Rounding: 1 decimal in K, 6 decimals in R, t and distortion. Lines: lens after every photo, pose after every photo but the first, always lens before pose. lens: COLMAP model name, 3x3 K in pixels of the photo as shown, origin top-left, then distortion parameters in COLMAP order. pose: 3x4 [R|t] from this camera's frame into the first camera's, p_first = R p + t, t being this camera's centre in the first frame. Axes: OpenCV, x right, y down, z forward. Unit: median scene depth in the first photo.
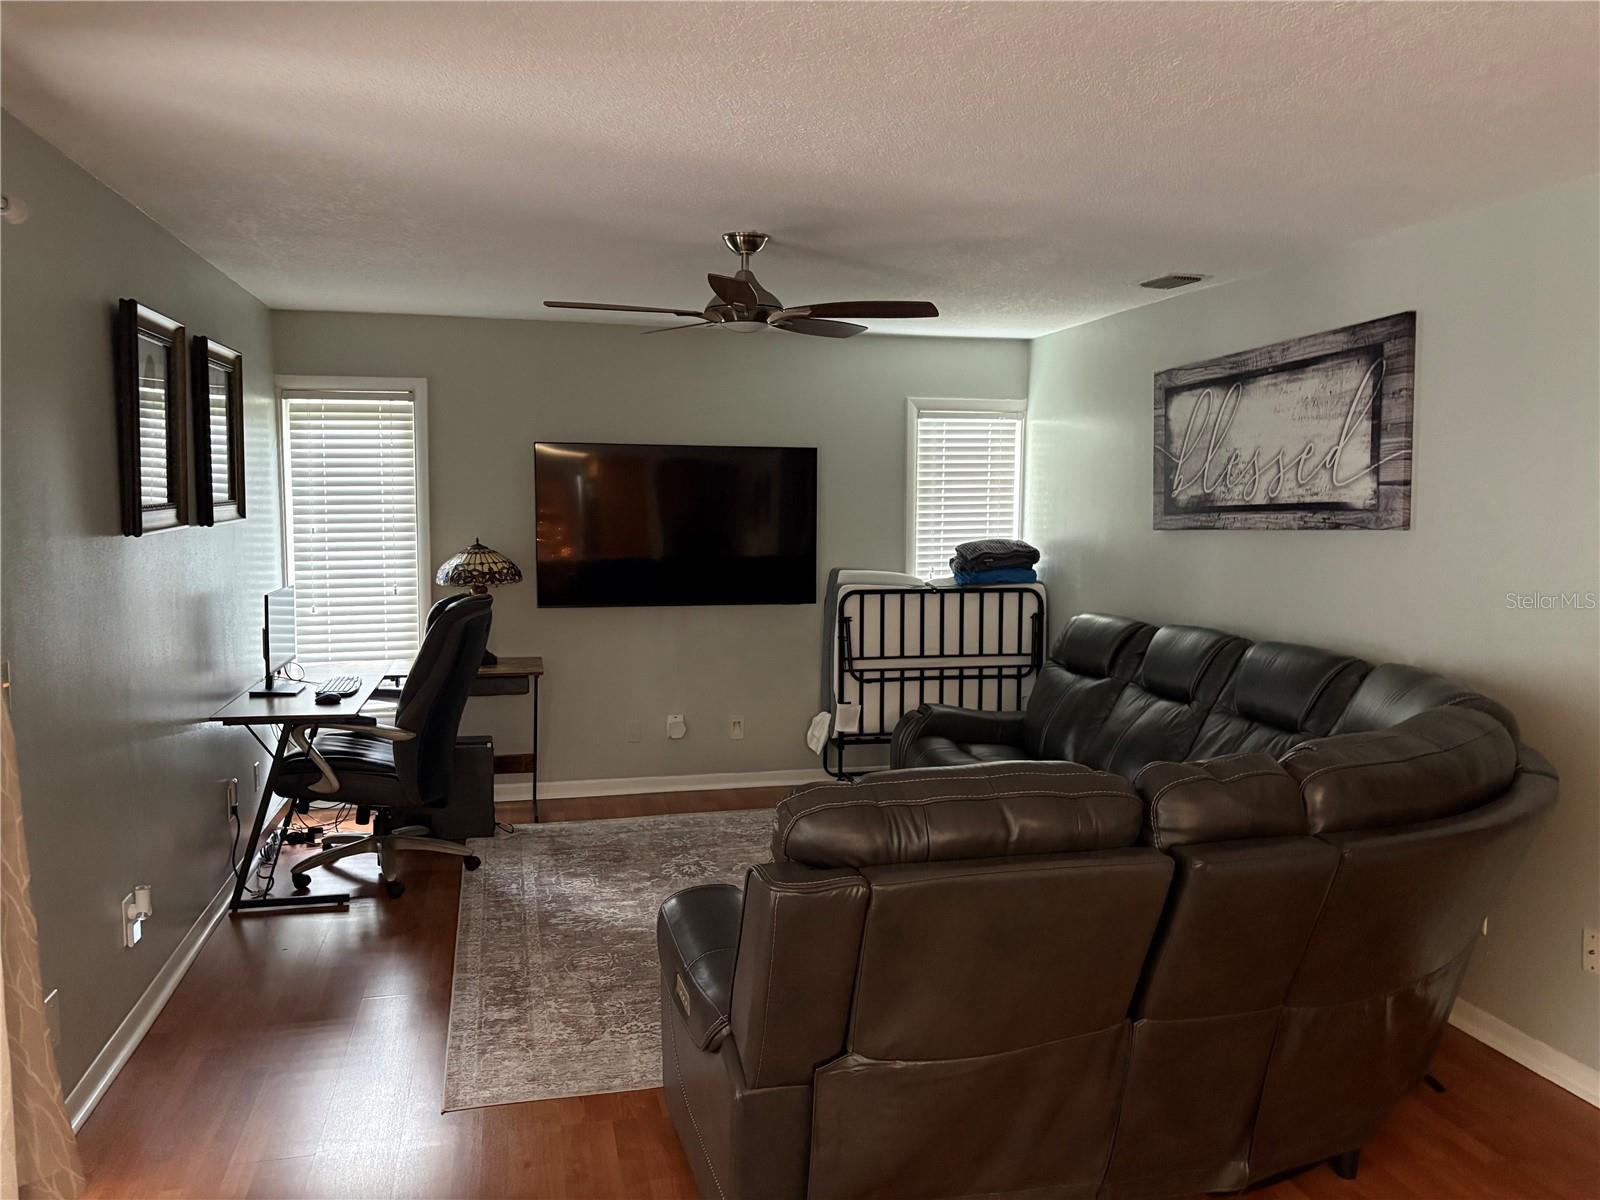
lens RADIAL K [[1209.2, 0, 810.6], [0, 1209.2, 605.7], [0, 0, 1]] dist [0.060861, -0.066080]
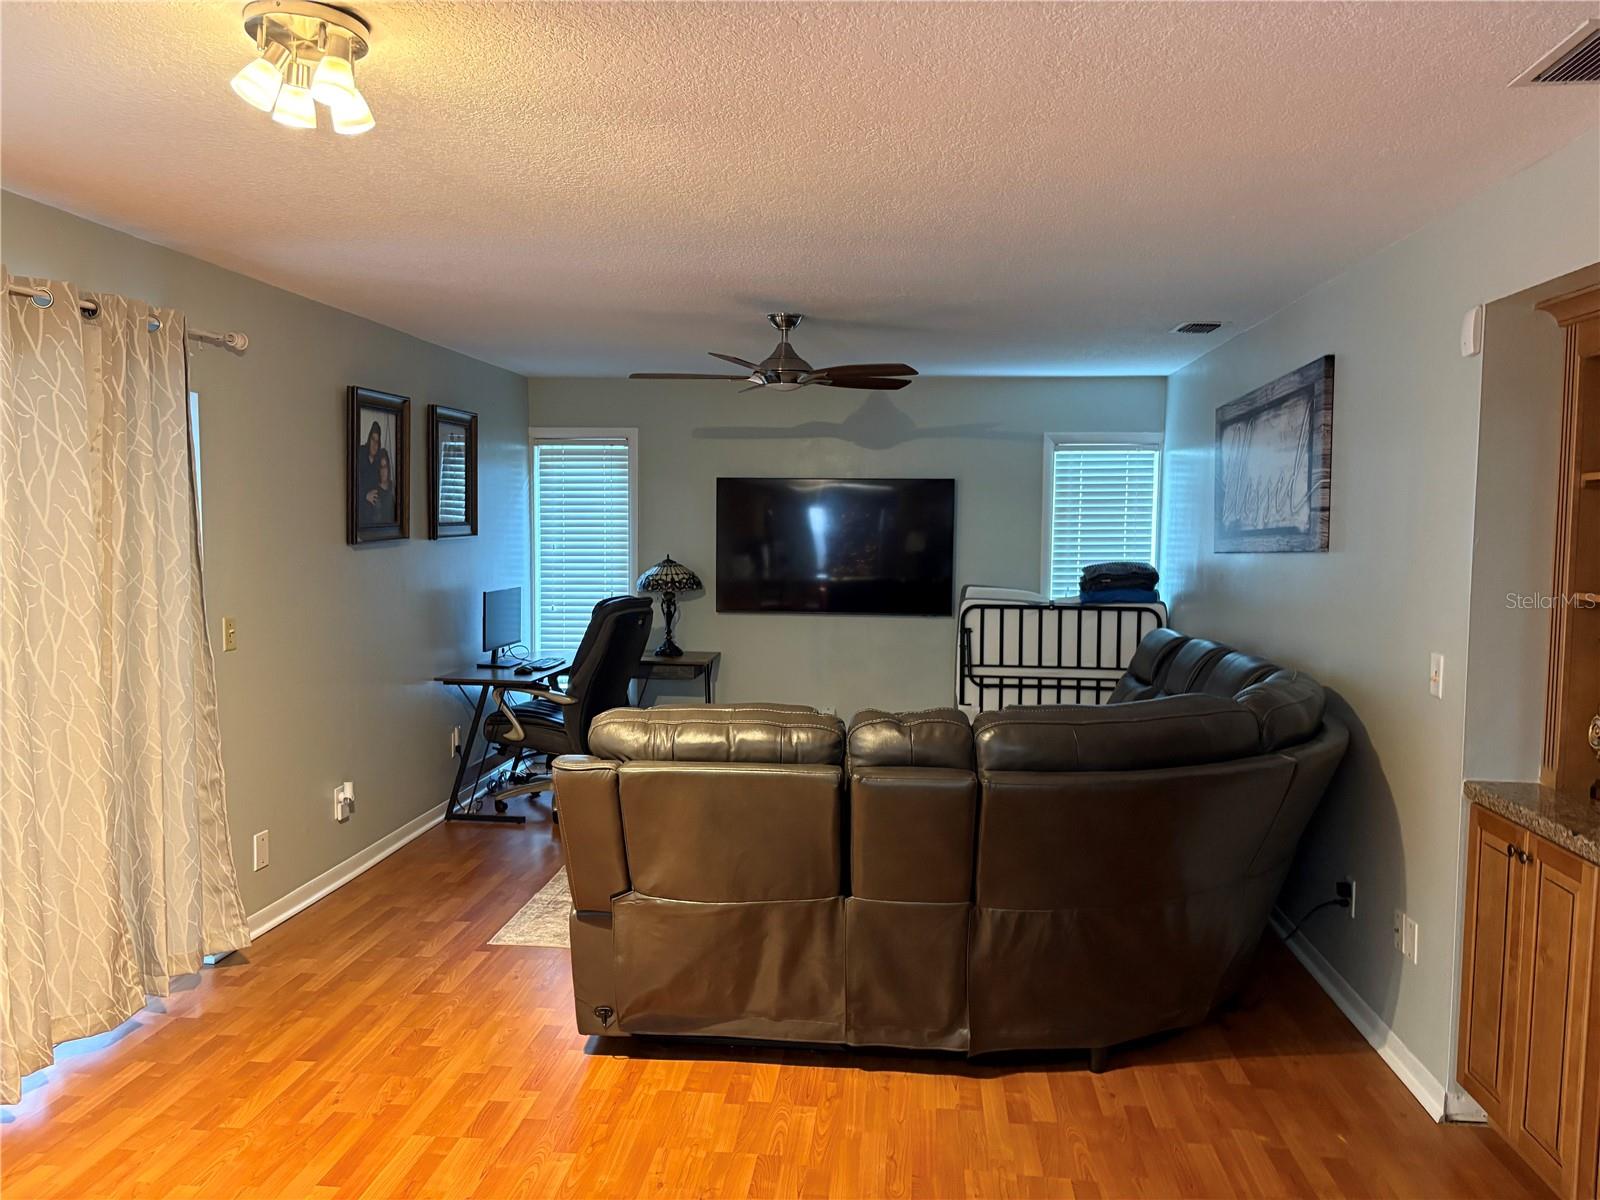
lens RADIAL K [[1209.2, 0, 788.7], [0, 1209.2, 595.8], [0, 0, 1]] dist [0.060861, -0.066080]
pose [[0.942128, 0.024701, -0.334341, 0.249264], [-0.035368, 0.999040, -0.025853, 0.014465], [0.333381, 0.036182, 0.942098, -0.122590]]
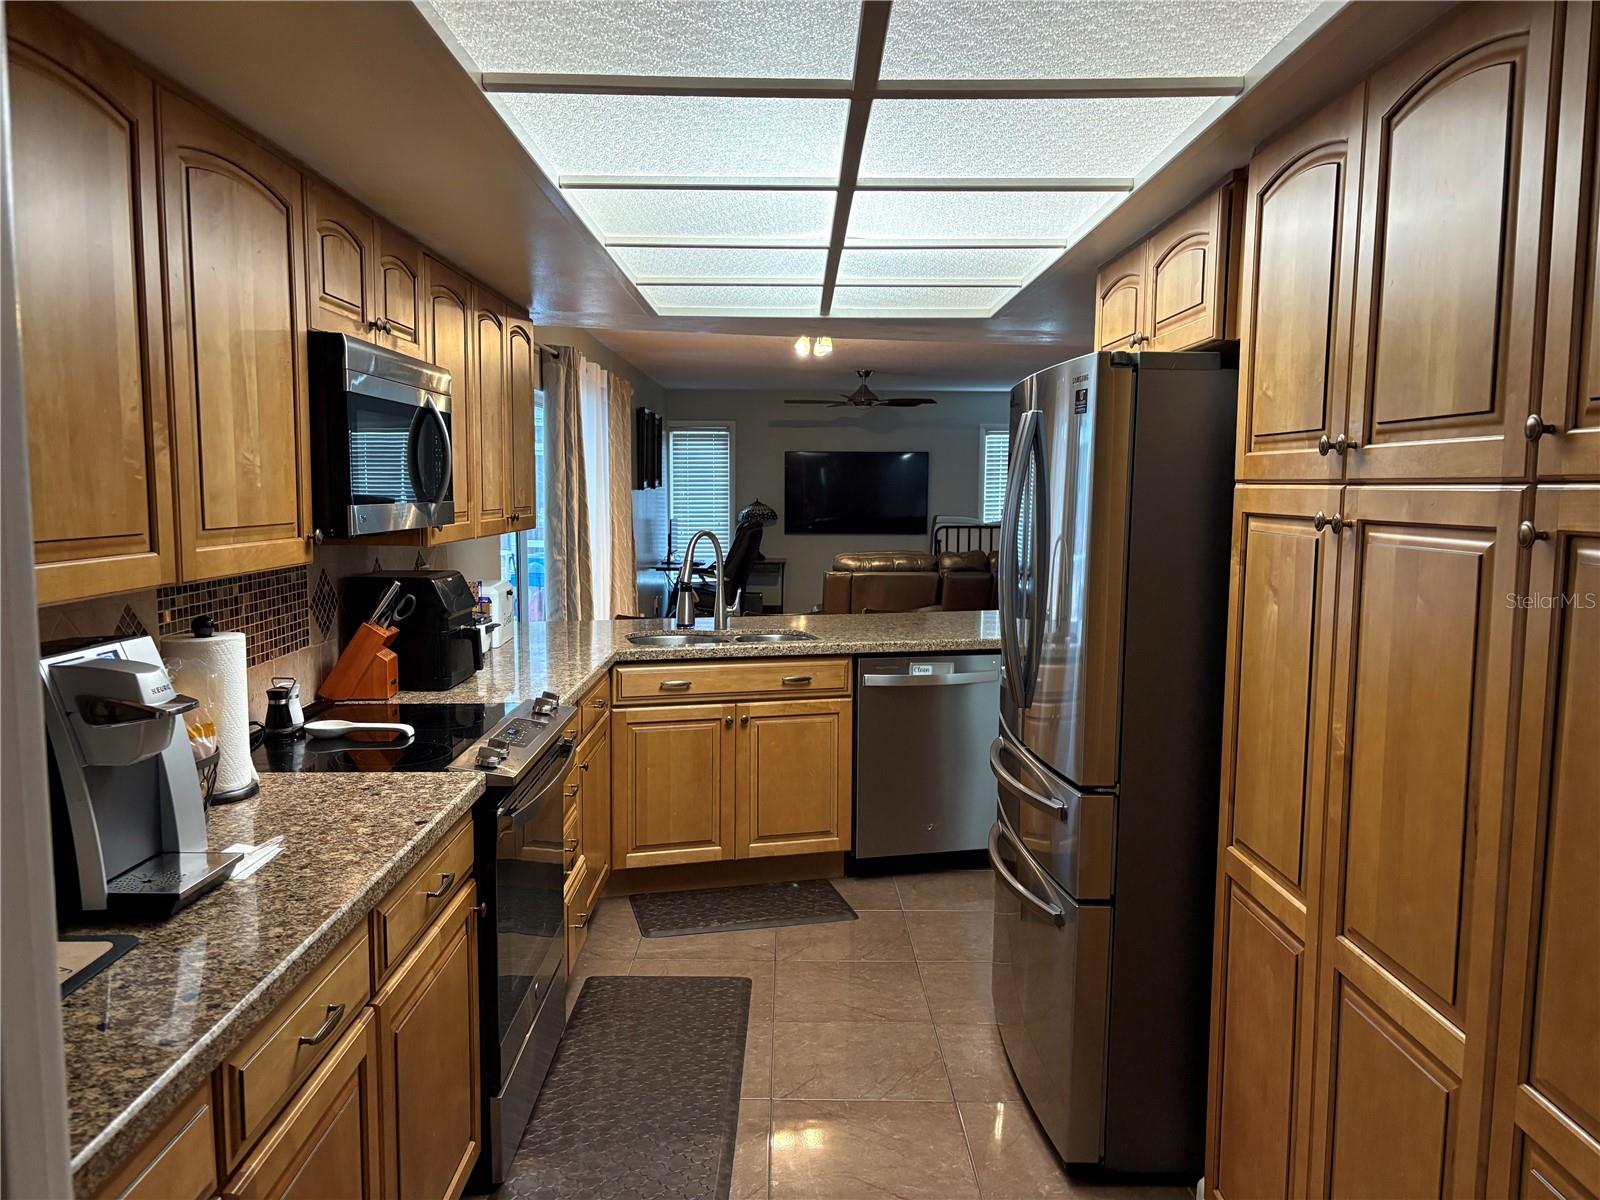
lens RADIAL K [[1209.2, 0, 797.1], [0, 1209.2, 602.9], [0, 0, 1]] dist [0.060861, -0.066080]
pose [[0.973894, 0.023389, -0.225794, 0.249170], [-0.021527, 0.999711, 0.010705, 0.094908], [0.225979, -0.005564, 0.974116, -0.944853]]
